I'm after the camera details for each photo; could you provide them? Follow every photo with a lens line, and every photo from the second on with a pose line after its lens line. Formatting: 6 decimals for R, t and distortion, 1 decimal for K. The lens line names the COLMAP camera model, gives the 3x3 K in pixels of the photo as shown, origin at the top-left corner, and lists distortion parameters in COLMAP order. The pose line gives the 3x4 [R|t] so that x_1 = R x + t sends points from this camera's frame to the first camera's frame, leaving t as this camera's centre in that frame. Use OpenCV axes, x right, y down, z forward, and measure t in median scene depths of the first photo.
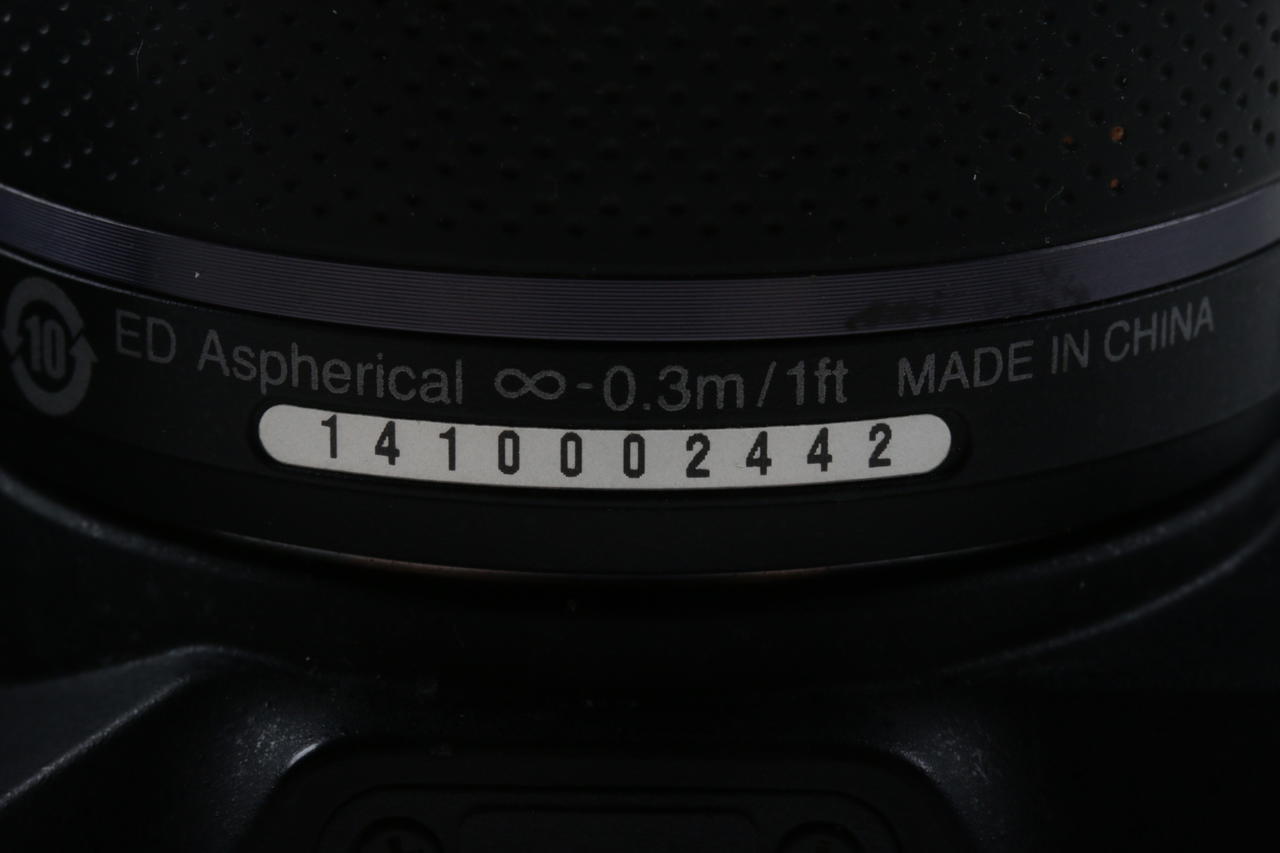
lens RADIAL K [[3894.0, 0, 640.0], [0, 3894.0, 426.5], [0, 0, 1]] dist [0.036992, -0.035043]
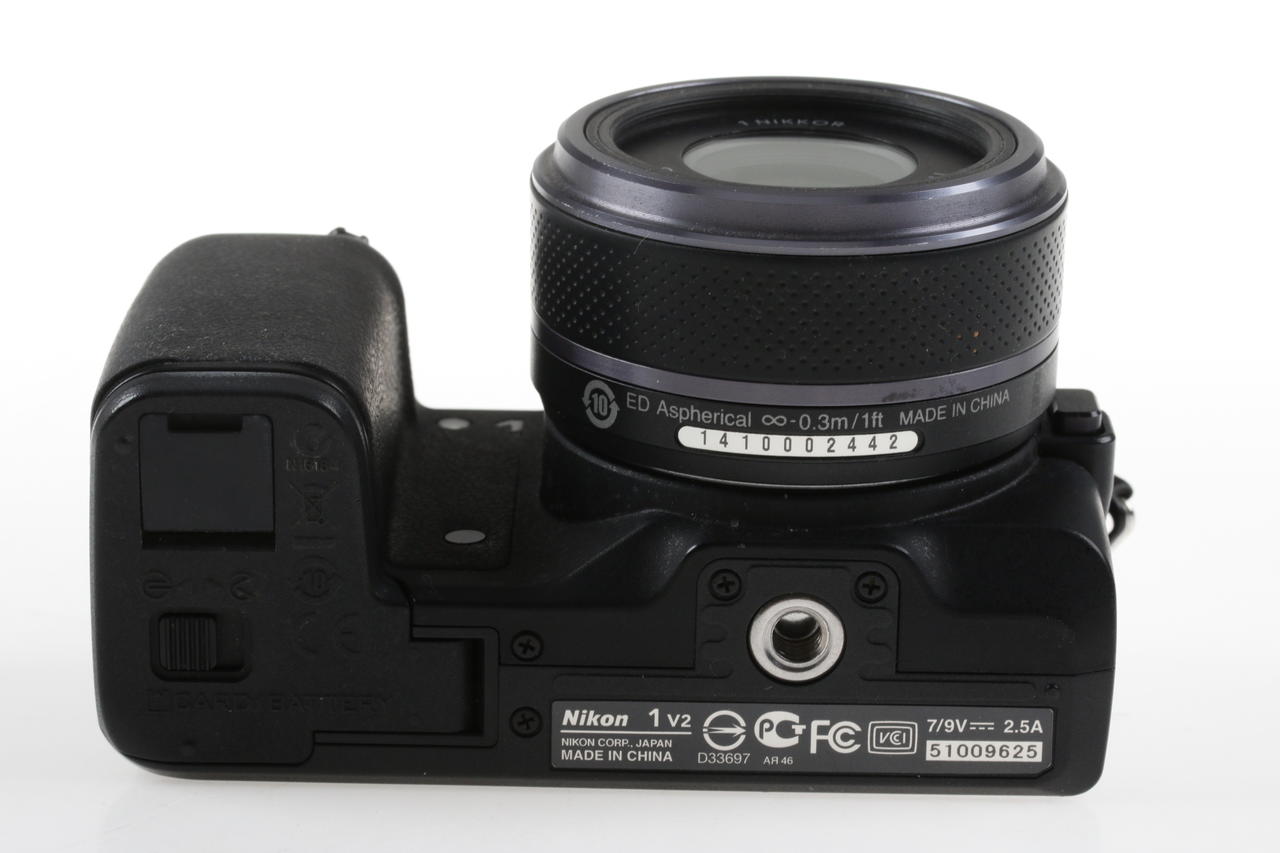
lens RADIAL K [[3894.0, 0, 640.0], [0, 3894.0, 426.5], [0, 0, 1]] dist [0.036992, -0.035043]
pose [[0.999373, 0.005532, 0.034967, -0.228552], [-0.006629, 0.999487, 0.031323, -0.096095], [-0.034776, -0.031535, 0.998897, -1.890383]]
